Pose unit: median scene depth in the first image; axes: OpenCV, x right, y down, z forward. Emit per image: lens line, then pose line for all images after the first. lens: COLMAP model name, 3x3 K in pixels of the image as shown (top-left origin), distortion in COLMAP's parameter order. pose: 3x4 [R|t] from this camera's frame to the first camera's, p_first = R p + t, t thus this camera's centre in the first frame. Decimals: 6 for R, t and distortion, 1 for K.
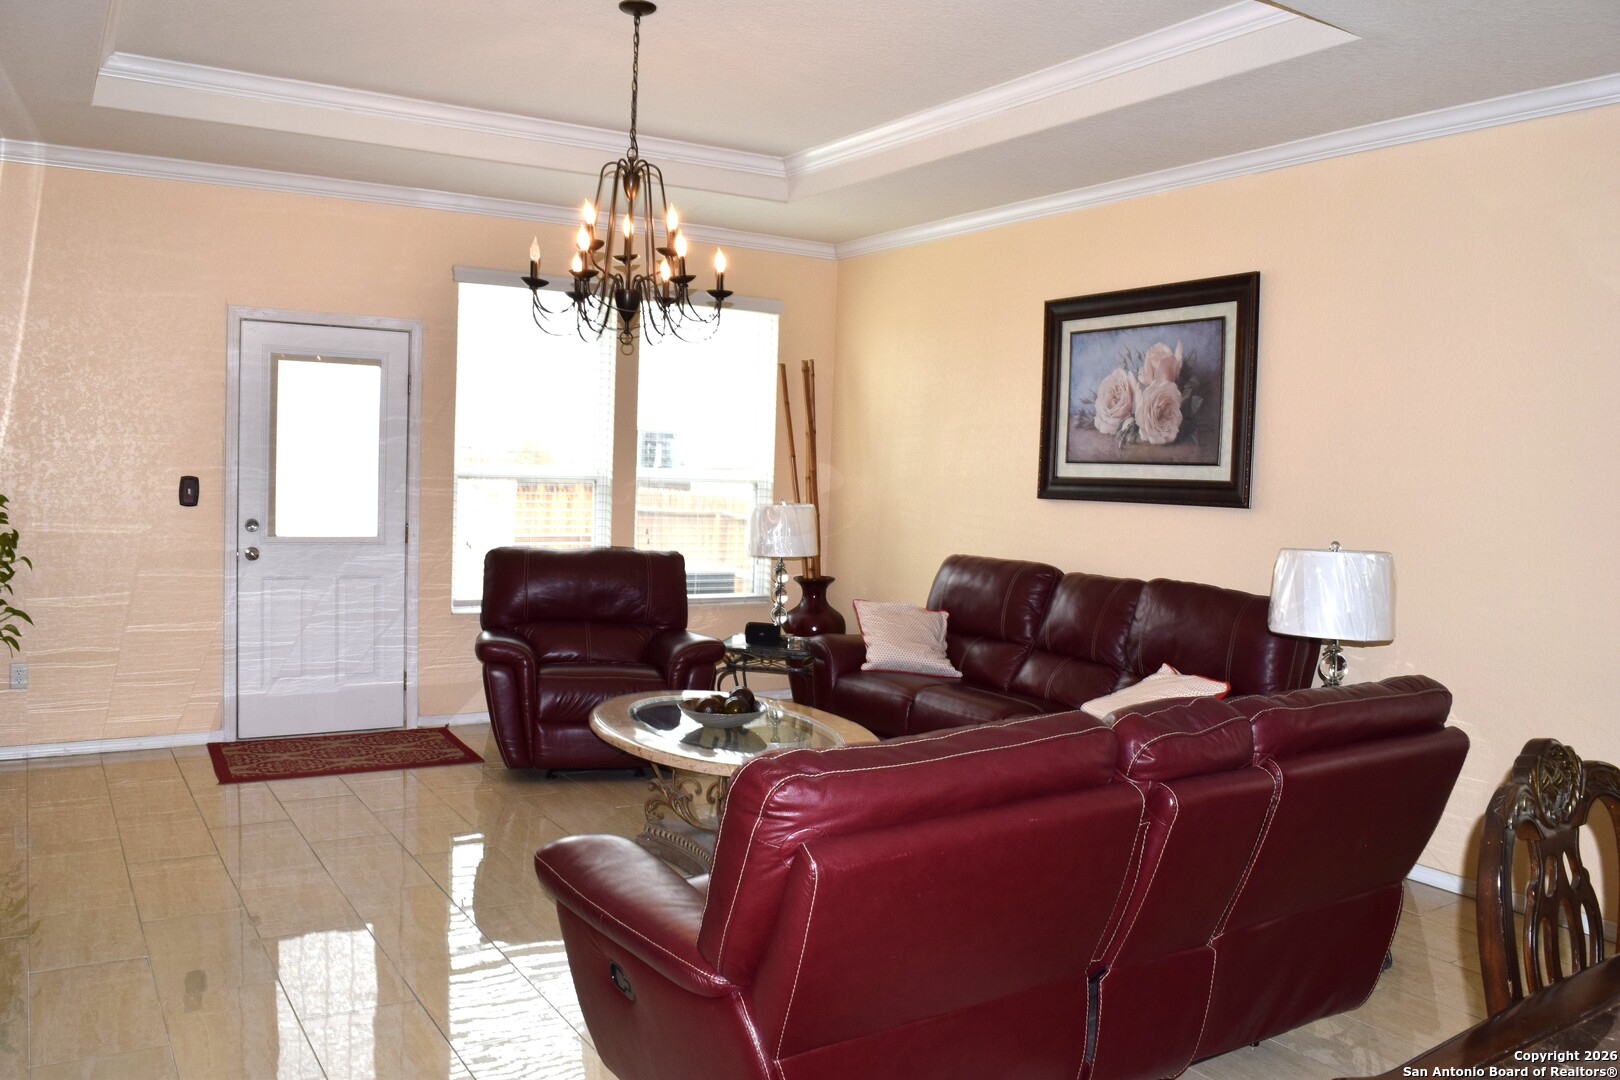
lens RADIAL K [[1270.6, 0, 811.9], [0, 1270.6, 539.6], [0, 0, 1]] dist [-0.085748, 0.006314]
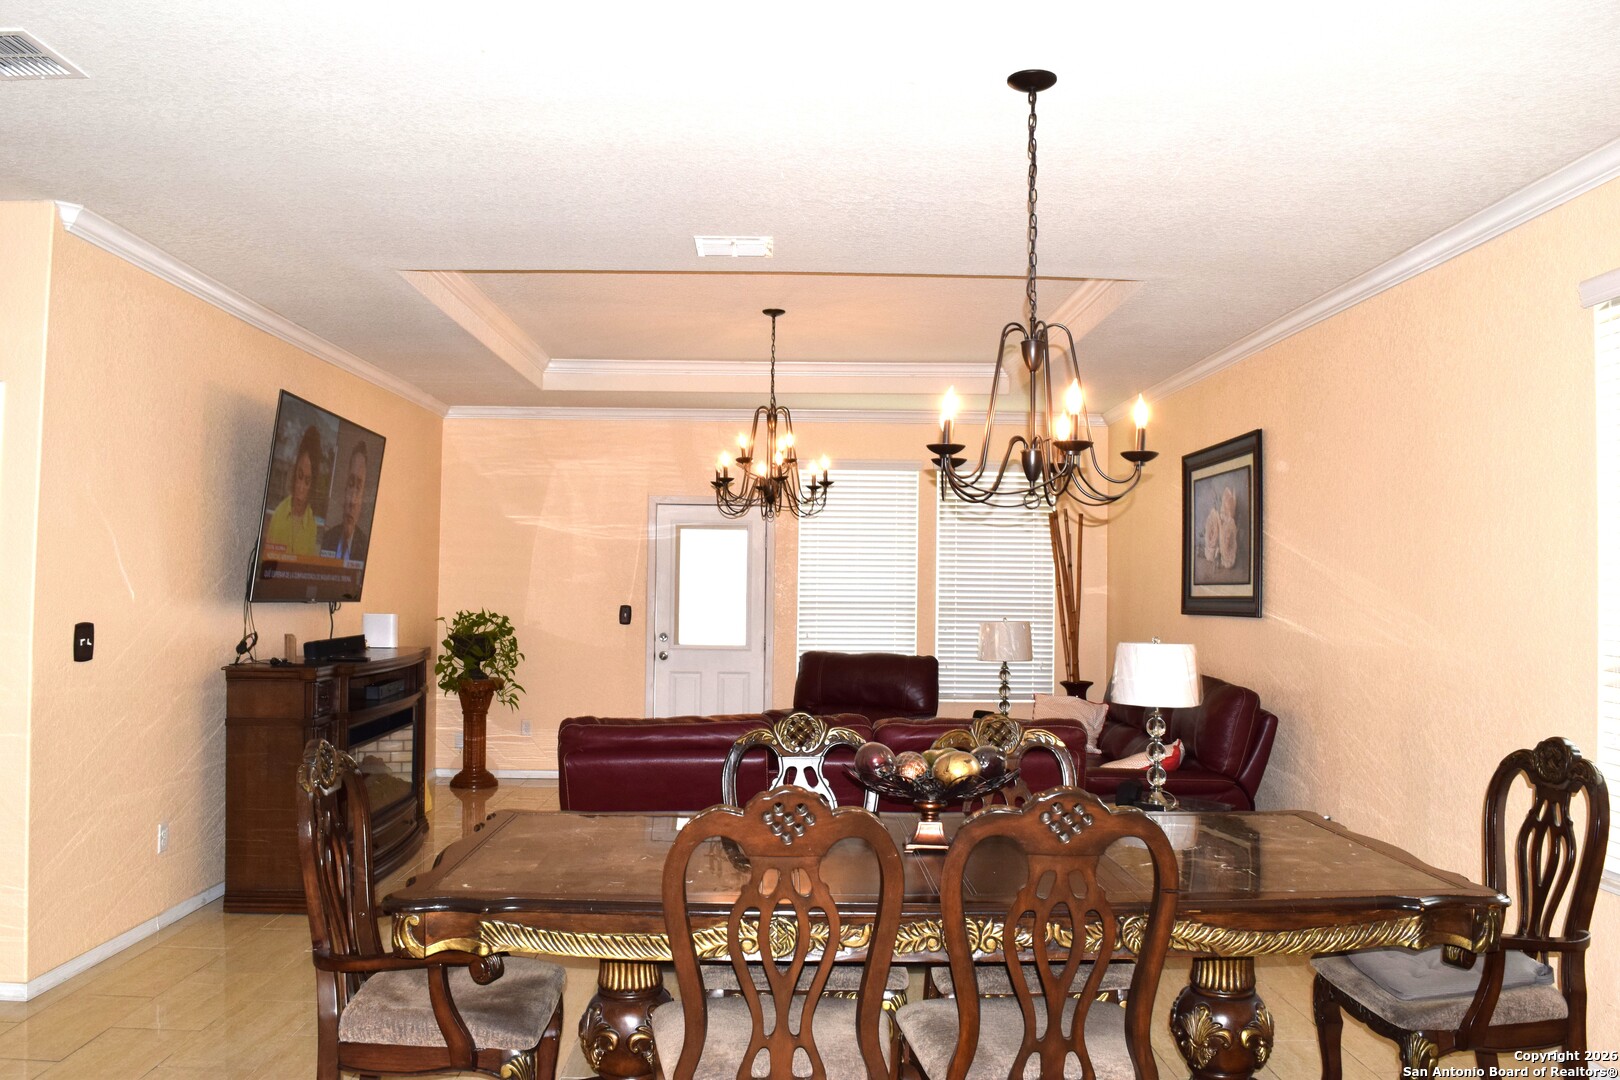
lens RADIAL K [[1270.6, 0, 808.5], [0, 1270.6, 540.7], [0, 0, 1]] dist [-0.085748, 0.006314]
pose [[0.853991, -0.040822, -0.518684, 0.530798], [-0.012910, 0.994948, -0.099561, 0.024485], [0.520127, 0.091720, 0.849150, -0.252865]]
